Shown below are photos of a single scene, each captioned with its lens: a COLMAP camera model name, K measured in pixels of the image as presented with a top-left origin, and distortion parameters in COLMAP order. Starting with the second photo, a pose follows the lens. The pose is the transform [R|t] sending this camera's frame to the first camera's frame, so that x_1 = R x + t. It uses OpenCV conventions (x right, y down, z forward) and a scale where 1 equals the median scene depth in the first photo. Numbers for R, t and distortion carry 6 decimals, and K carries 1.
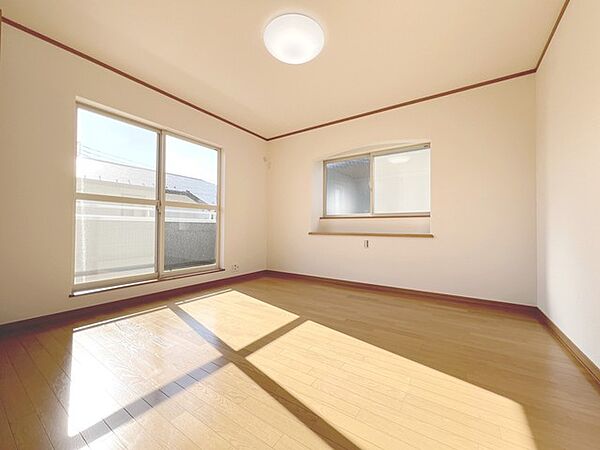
lens RADIAL K [[239.6, 0, 303.2], [0, 239.6, 225.8], [0, 0, 1]] dist [-0.010353, 0.000089]
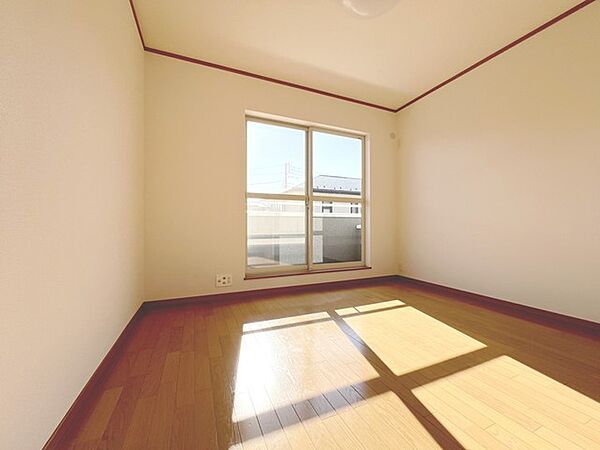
lens RADIAL K [[239.6, 0, 295.3], [0, 239.6, 226.1], [0, 0, 1]] dist [-0.010353, 0.000089]
pose [[0.827243, -0.009229, -0.561768, -0.067332], [0.010678, 0.999943, -0.000703, 0.025989], [0.561742, -0.005417, 0.827295, 0.110915]]
